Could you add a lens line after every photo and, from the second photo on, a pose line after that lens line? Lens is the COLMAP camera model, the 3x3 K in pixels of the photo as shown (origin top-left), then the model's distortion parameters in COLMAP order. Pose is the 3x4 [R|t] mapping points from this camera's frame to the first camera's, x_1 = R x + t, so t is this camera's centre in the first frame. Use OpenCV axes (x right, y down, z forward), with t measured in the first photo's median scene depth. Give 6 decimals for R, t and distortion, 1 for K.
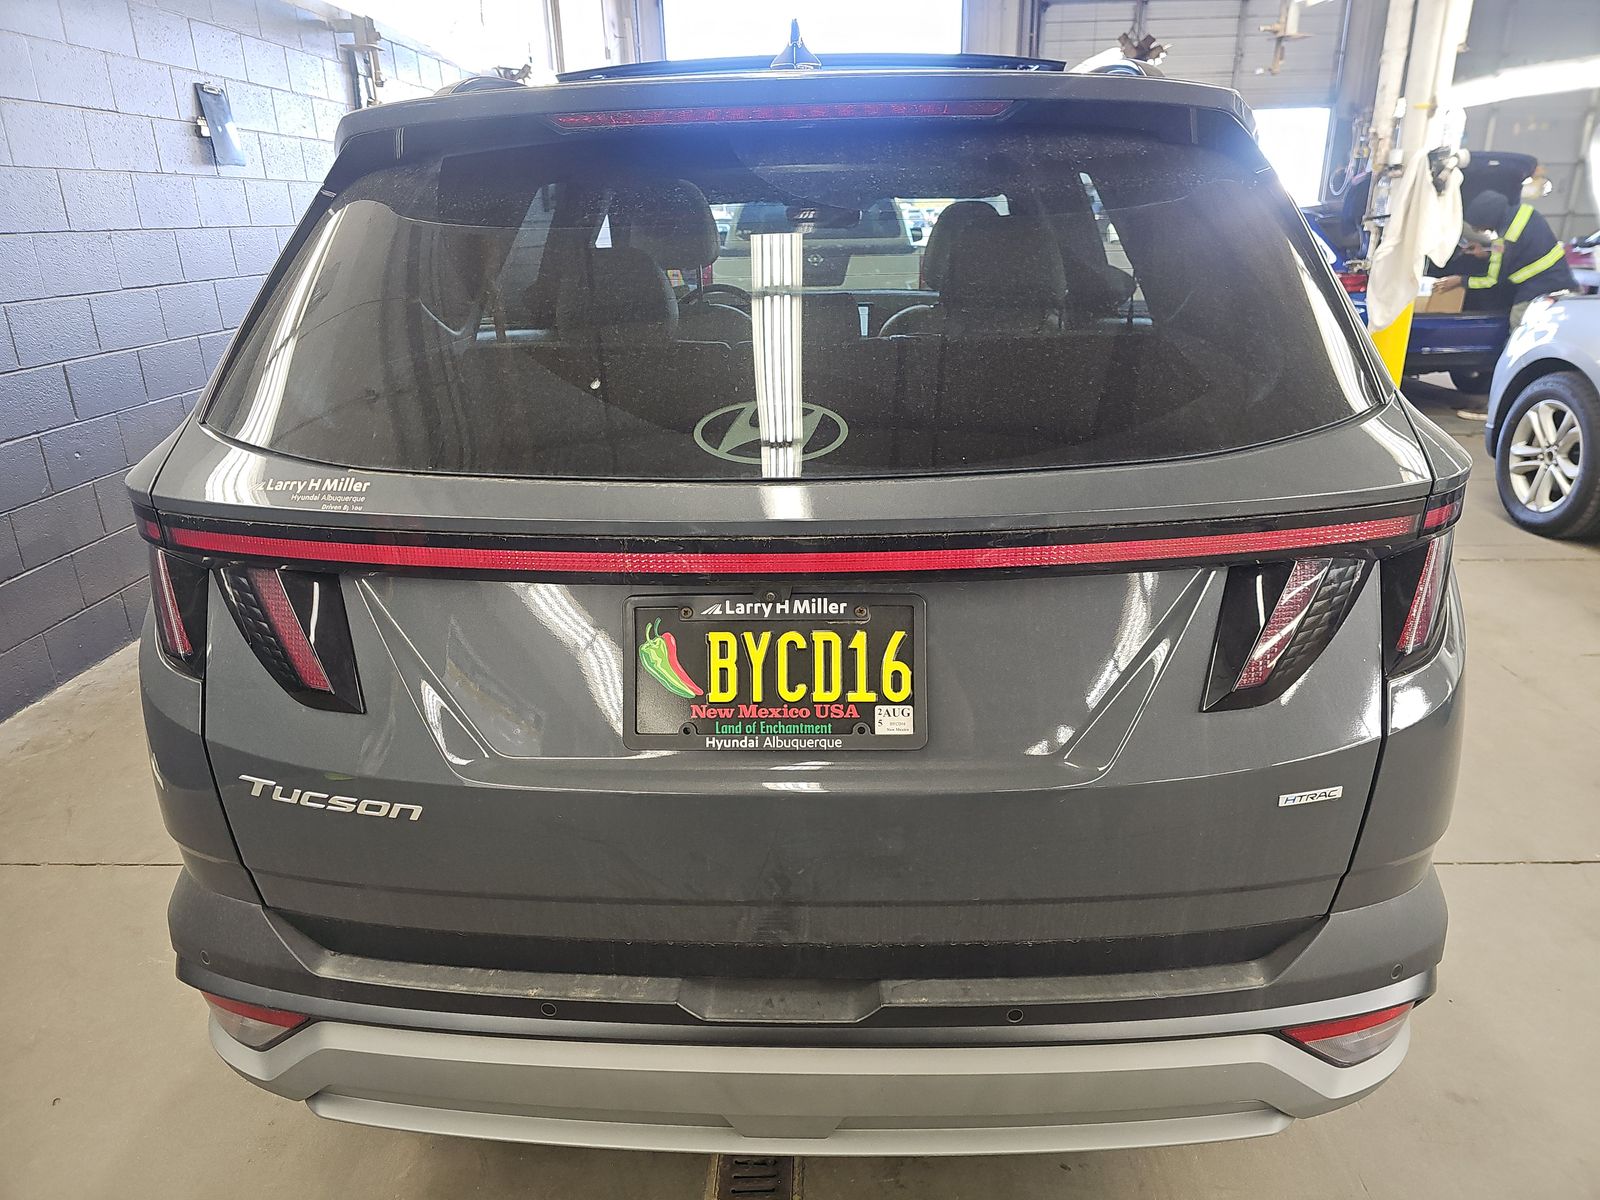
lens RADIAL K [[1065.2, 0, 801.7], [0, 1065.2, 596.0], [0, 0, 1]] dist [0.018006, -0.001083]
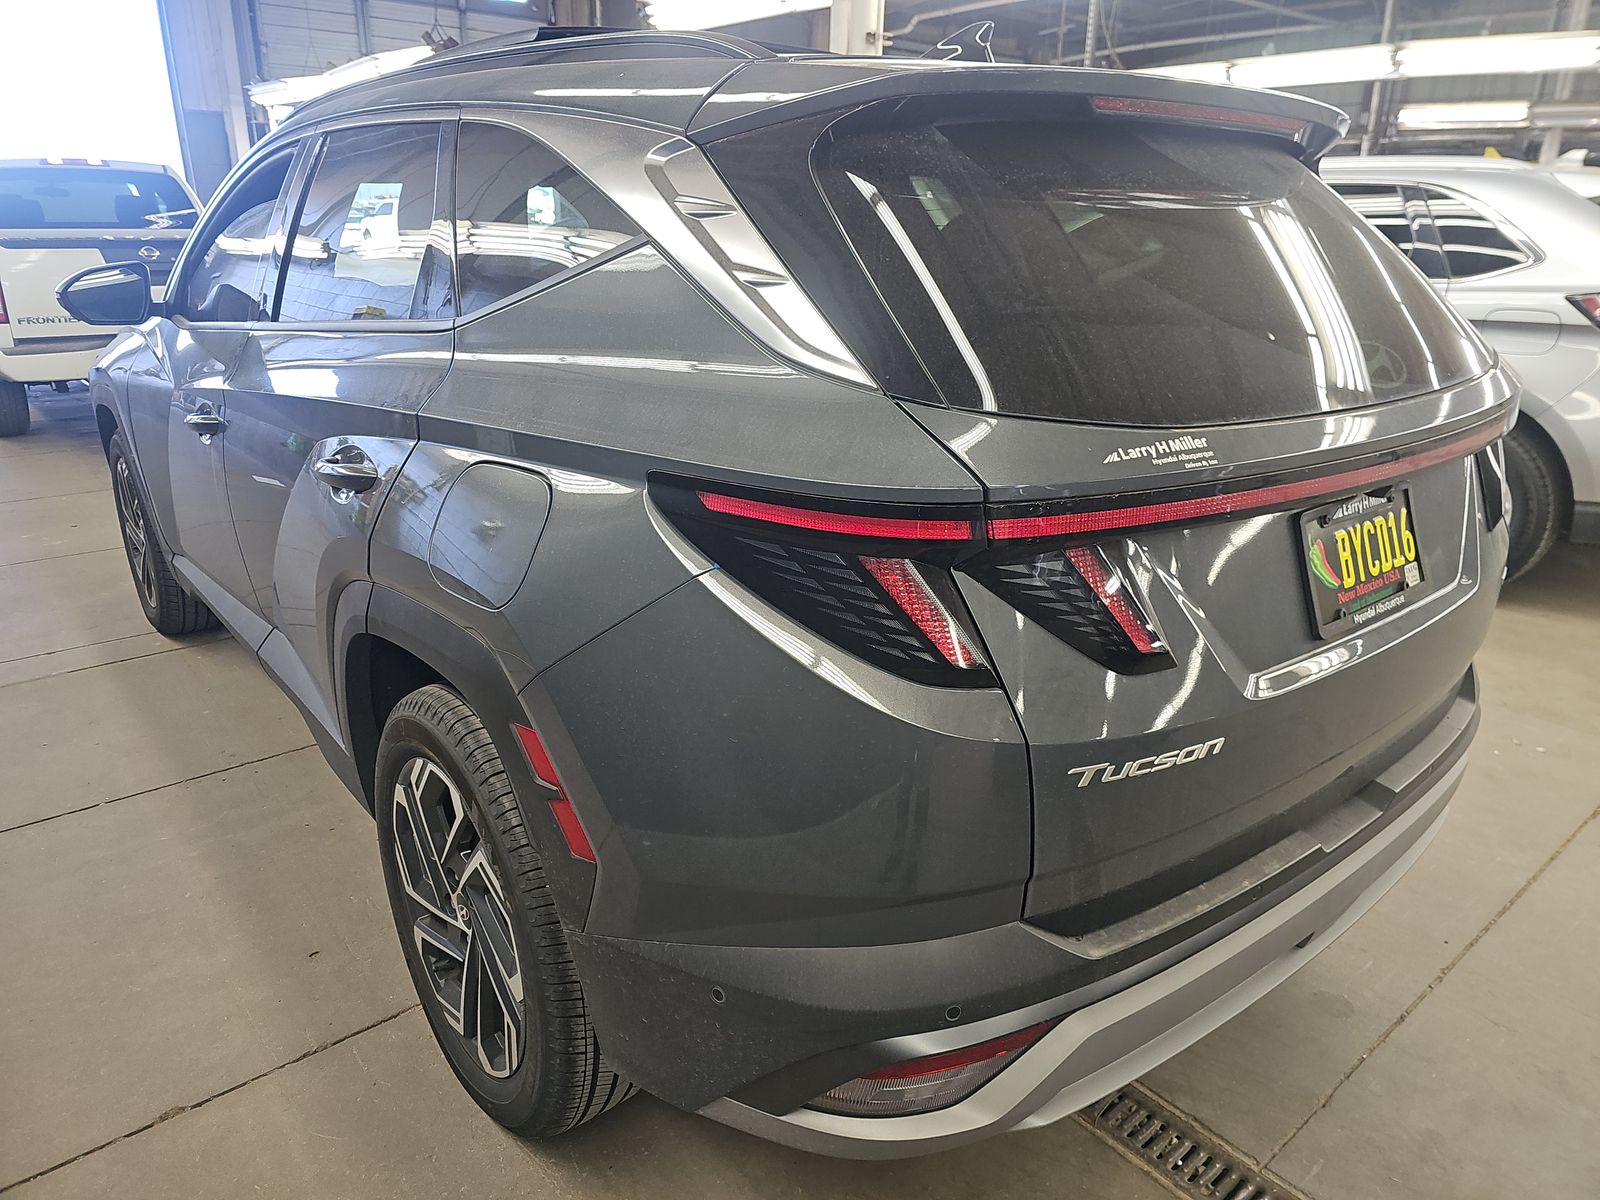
lens RADIAL K [[1065.2, 0, 802.0], [0, 1065.2, 601.2], [0, 0, 1]] dist [0.018006, -0.001083]
pose [[0.765326, -0.201206, 0.611386, -1.326787], [0.201430, 0.977042, 0.069395, -0.098090], [-0.611312, 0.070042, 0.788284, 0.410801]]
